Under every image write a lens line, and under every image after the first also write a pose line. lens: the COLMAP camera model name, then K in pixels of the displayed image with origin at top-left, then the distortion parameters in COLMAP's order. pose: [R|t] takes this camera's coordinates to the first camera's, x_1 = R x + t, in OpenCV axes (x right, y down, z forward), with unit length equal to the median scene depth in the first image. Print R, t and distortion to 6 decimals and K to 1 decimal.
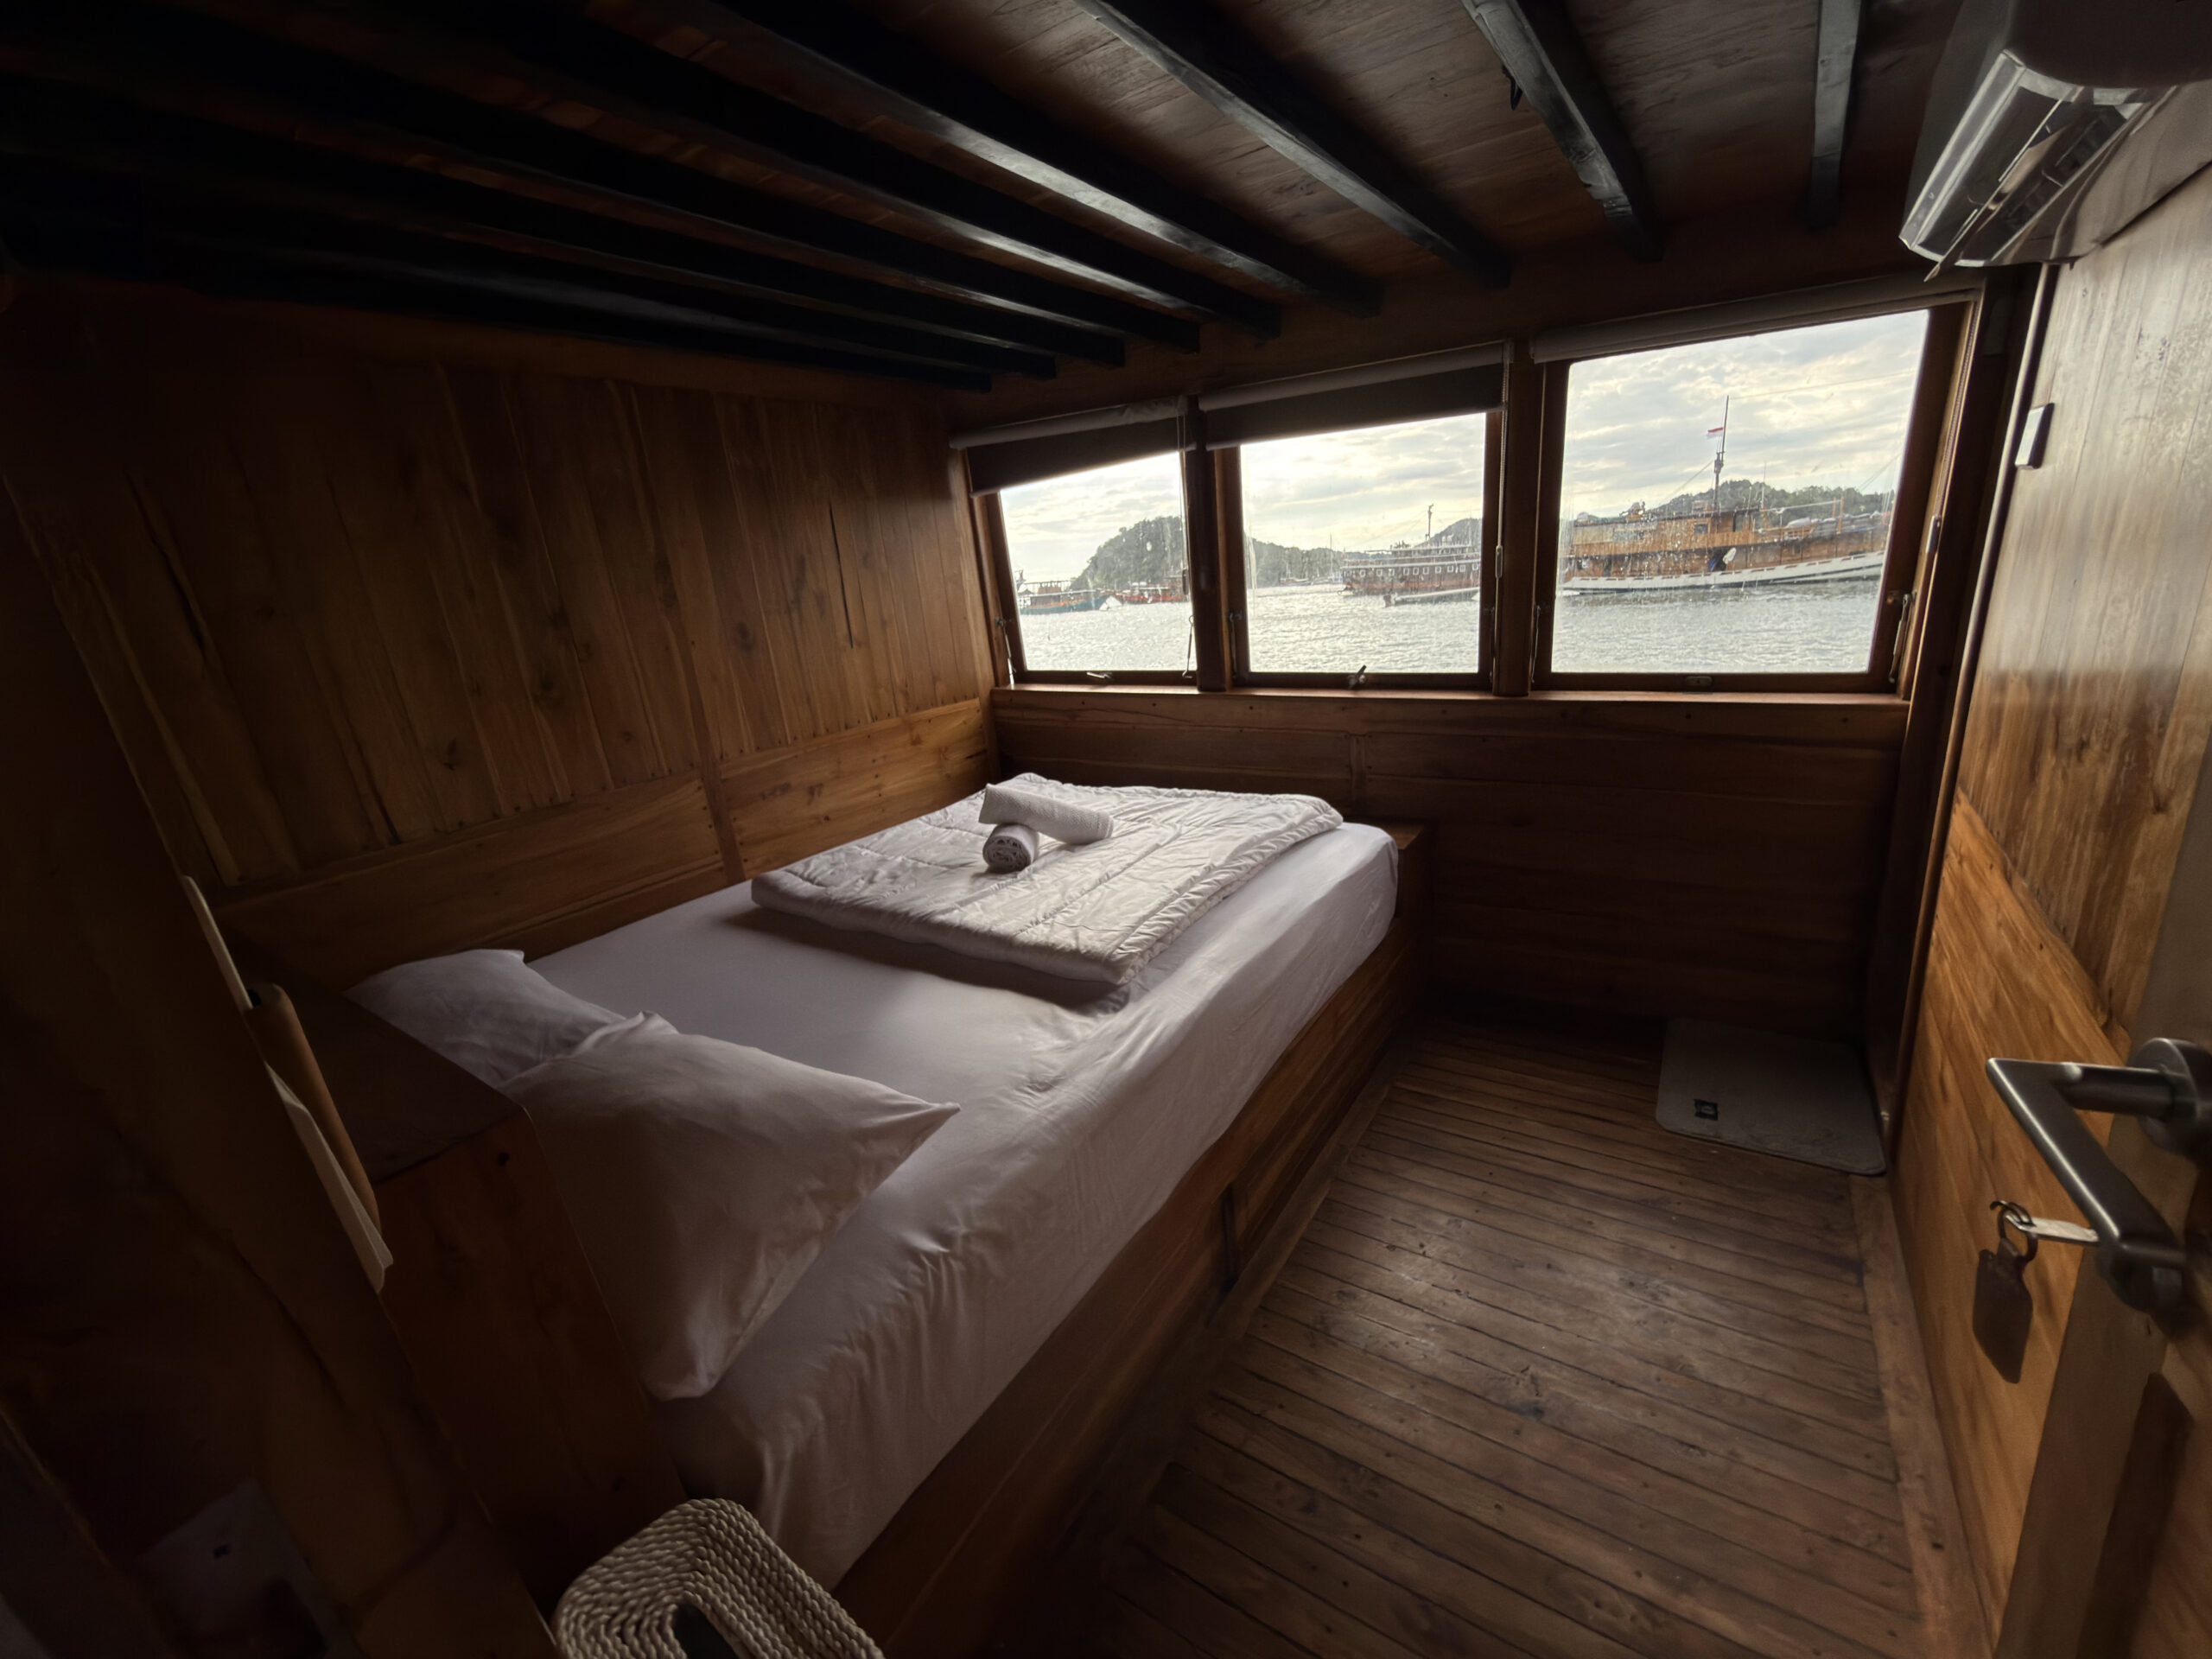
lens RADIAL K [[881.9, 0, 1111.2], [0, 881.9, 828.9], [0, 0, 1]] dist [-0.013331, 0.000641]
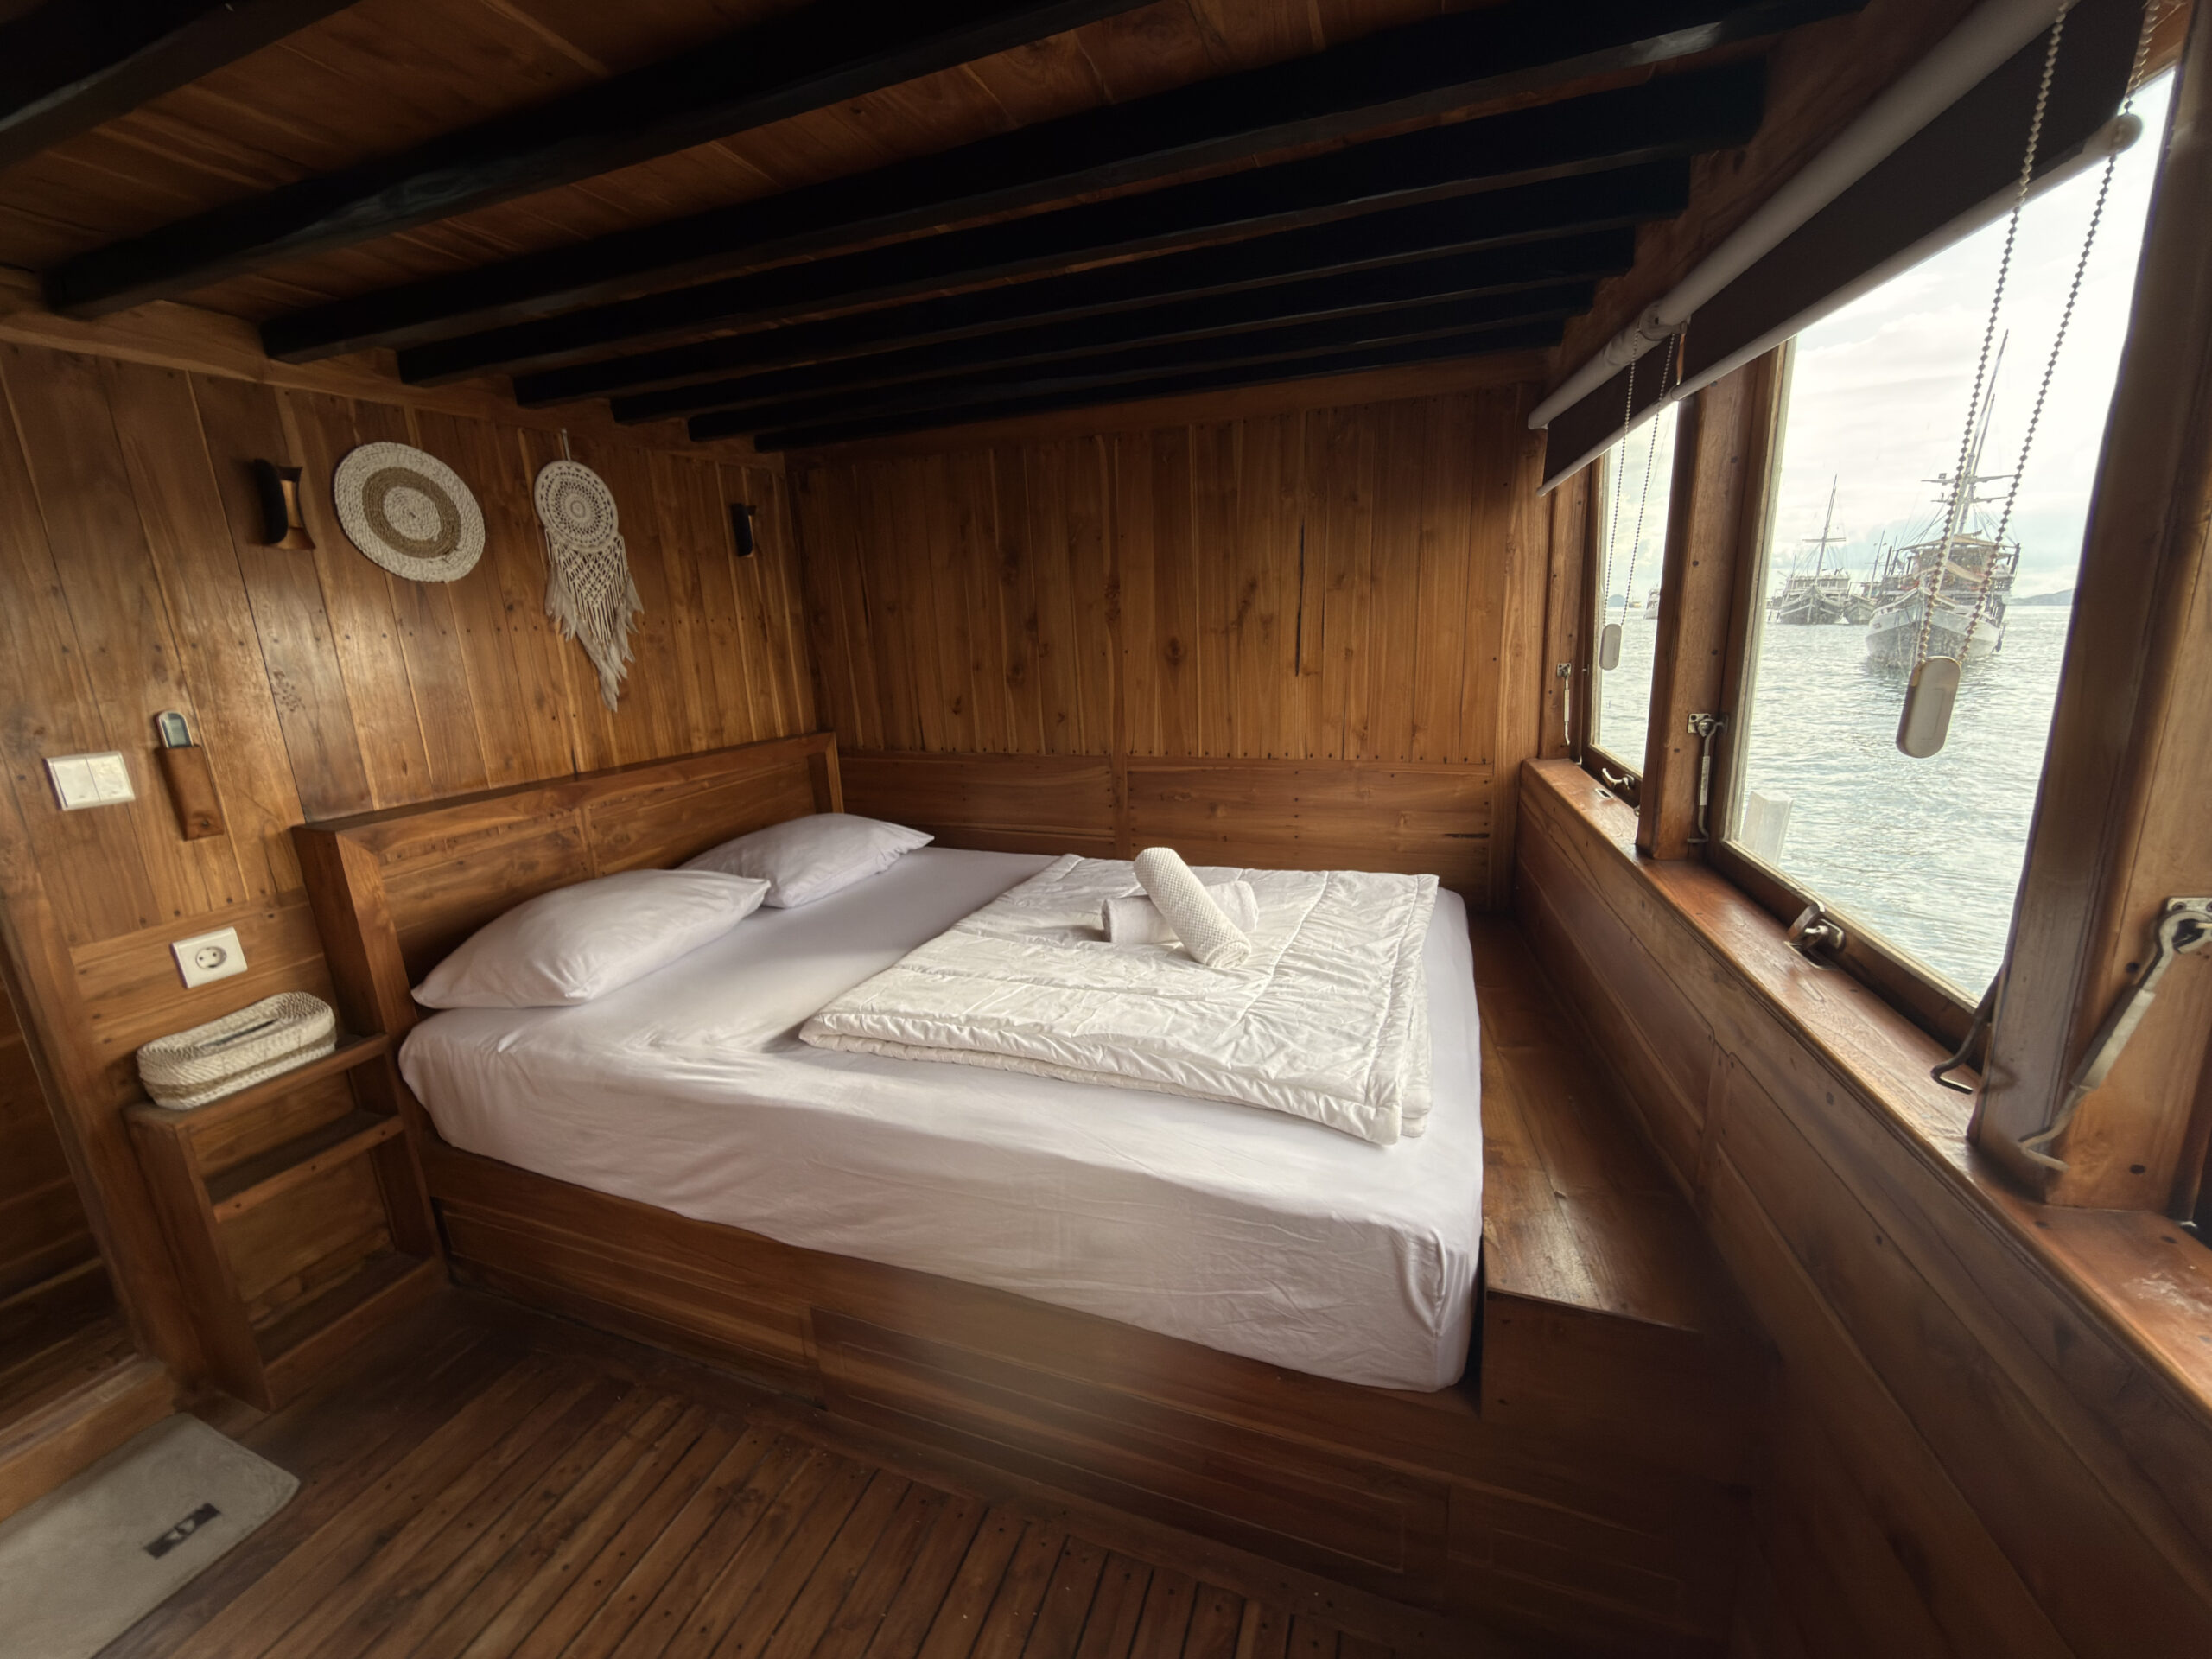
lens RADIAL K [[873.4, 0, 1104.7], [0, 873.4, 830.0], [0, 0, 1]] dist [-0.014447, -0.000066]
pose [[0.247015, 0.303956, -0.920105, 0.812601], [-0.267490, 0.934025, 0.236743, -0.325497], [0.931361, 0.187640, 0.312024, 0.834796]]
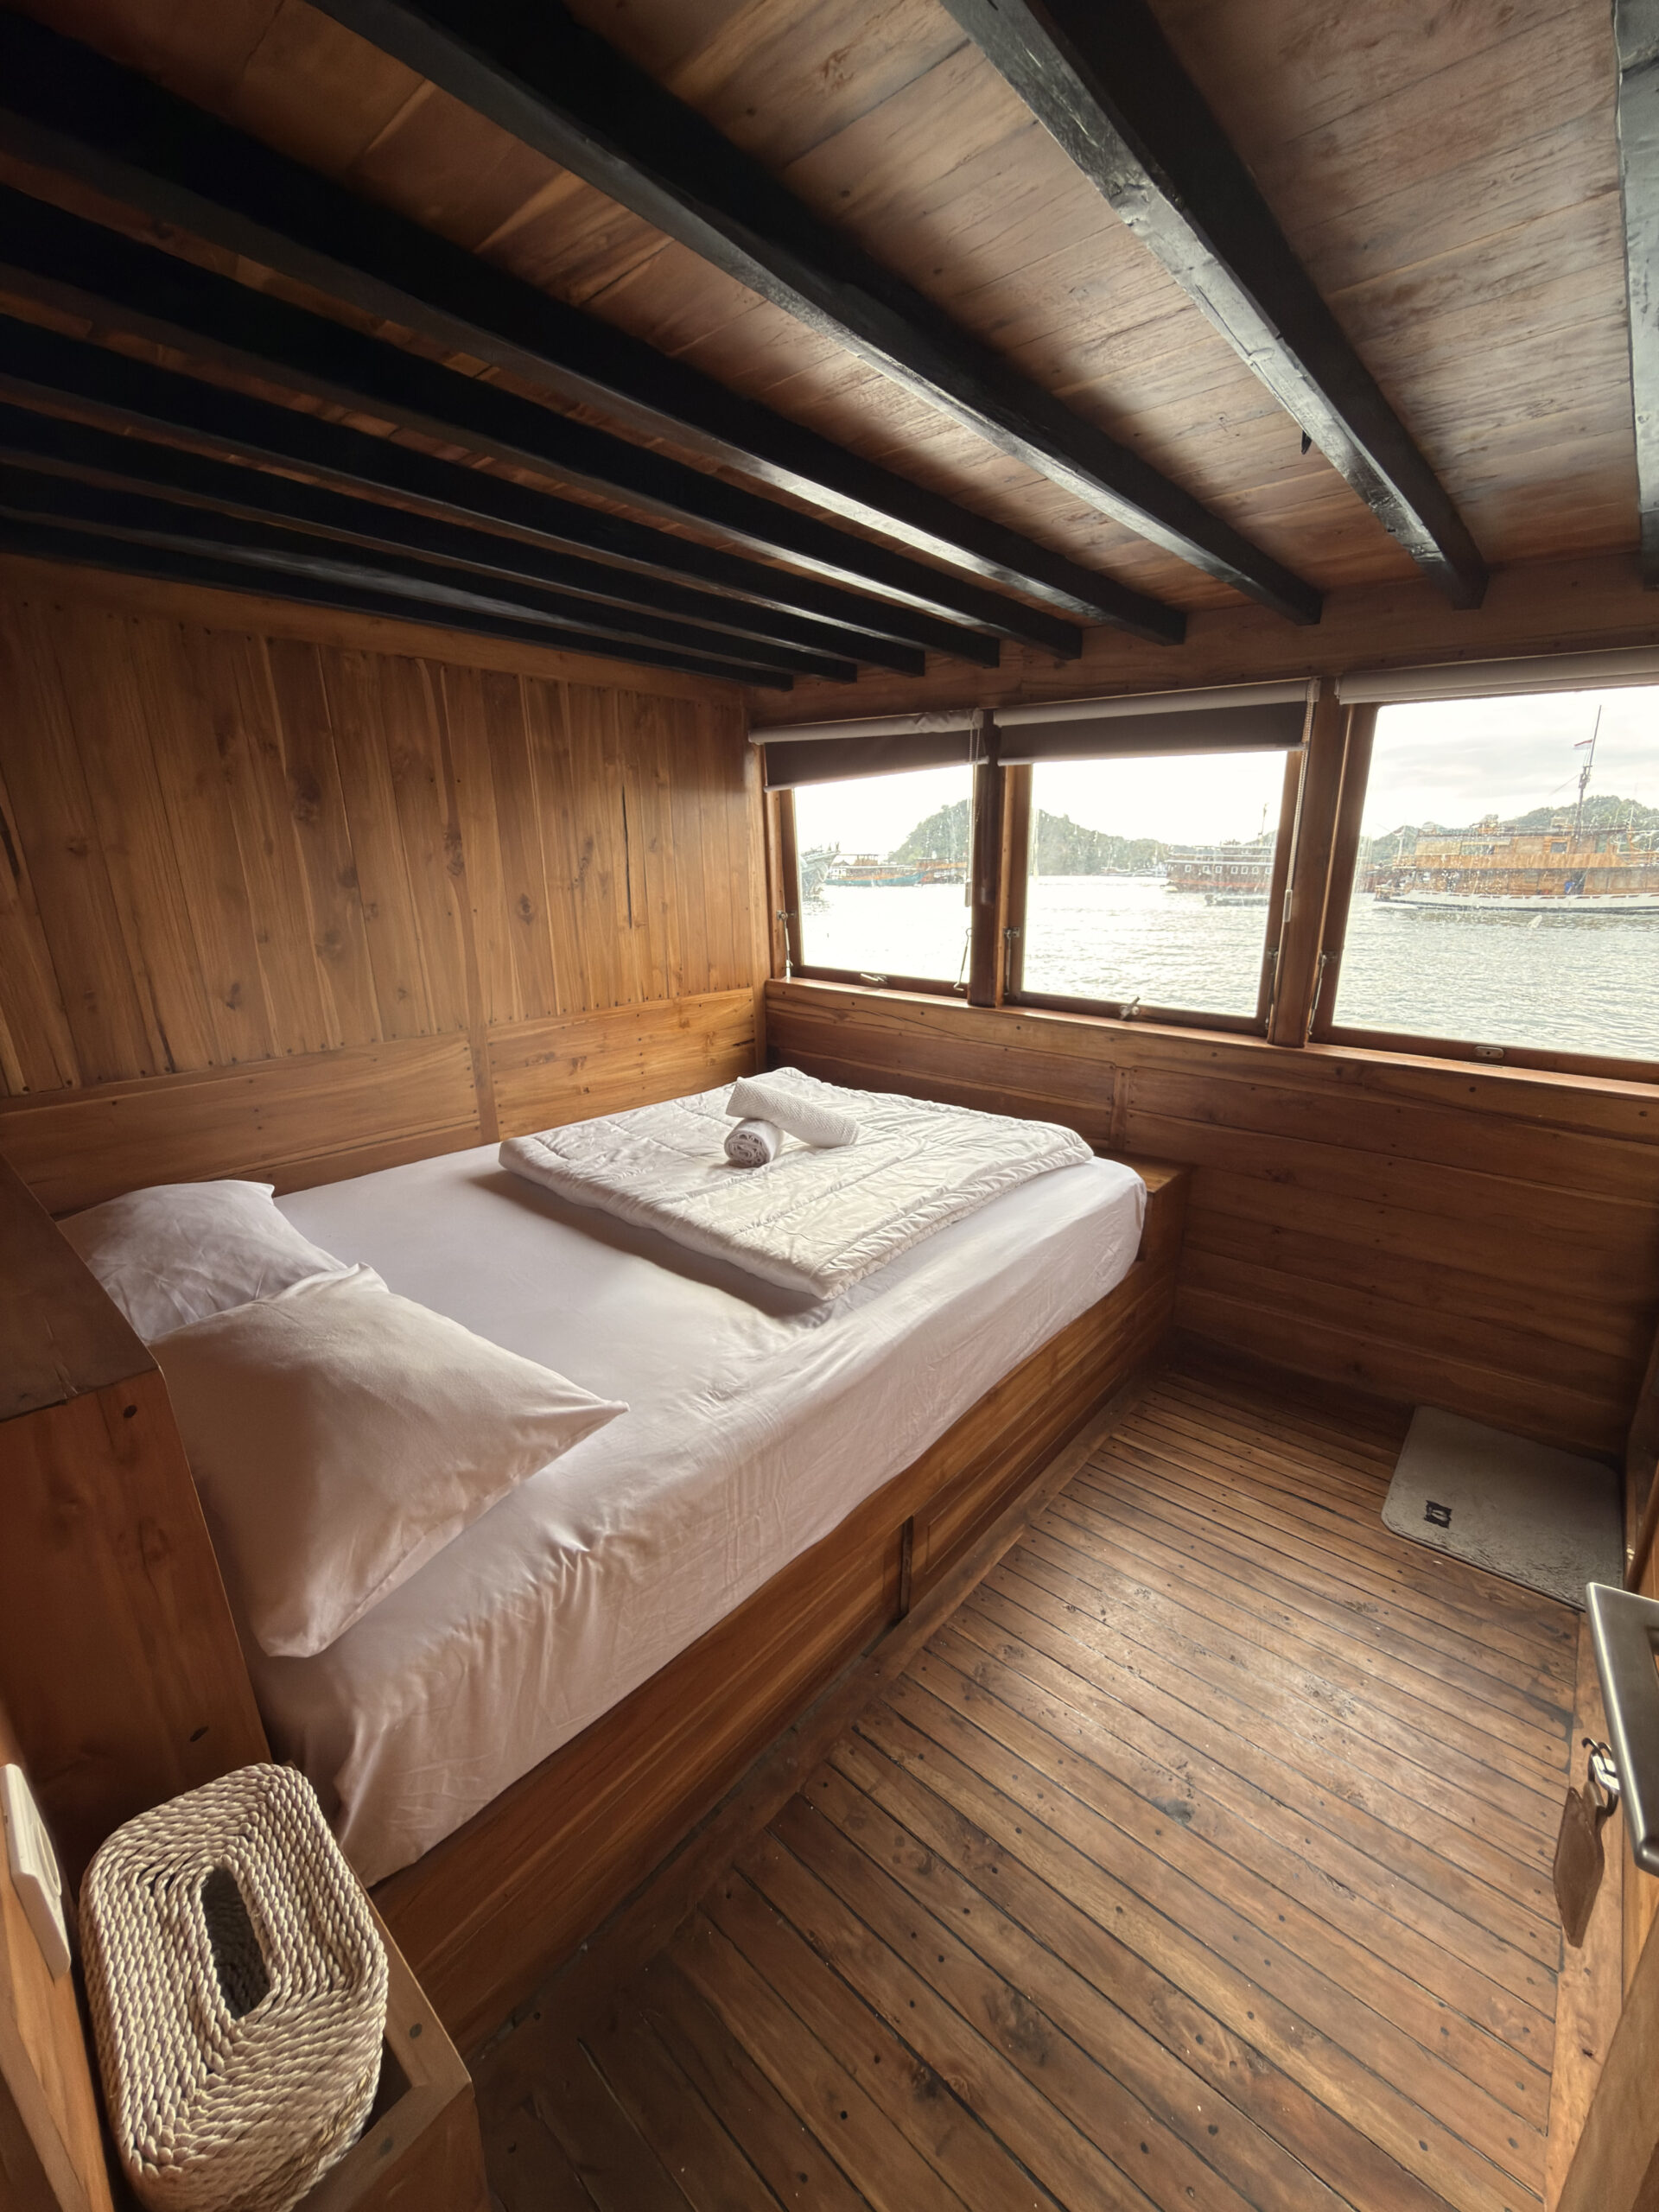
lens RADIAL K [[886.6, 0, 822.2], [0, 886.6, 1102.8], [0, 0, 1]] dist [-0.012189, 0.000979]
pose [[0.989481, 0.112156, -0.091369, 0.062841], [-0.113726, 0.993438, -0.012139, -0.025838], [0.089408, 0.022402, 0.995743, 0.001463]]
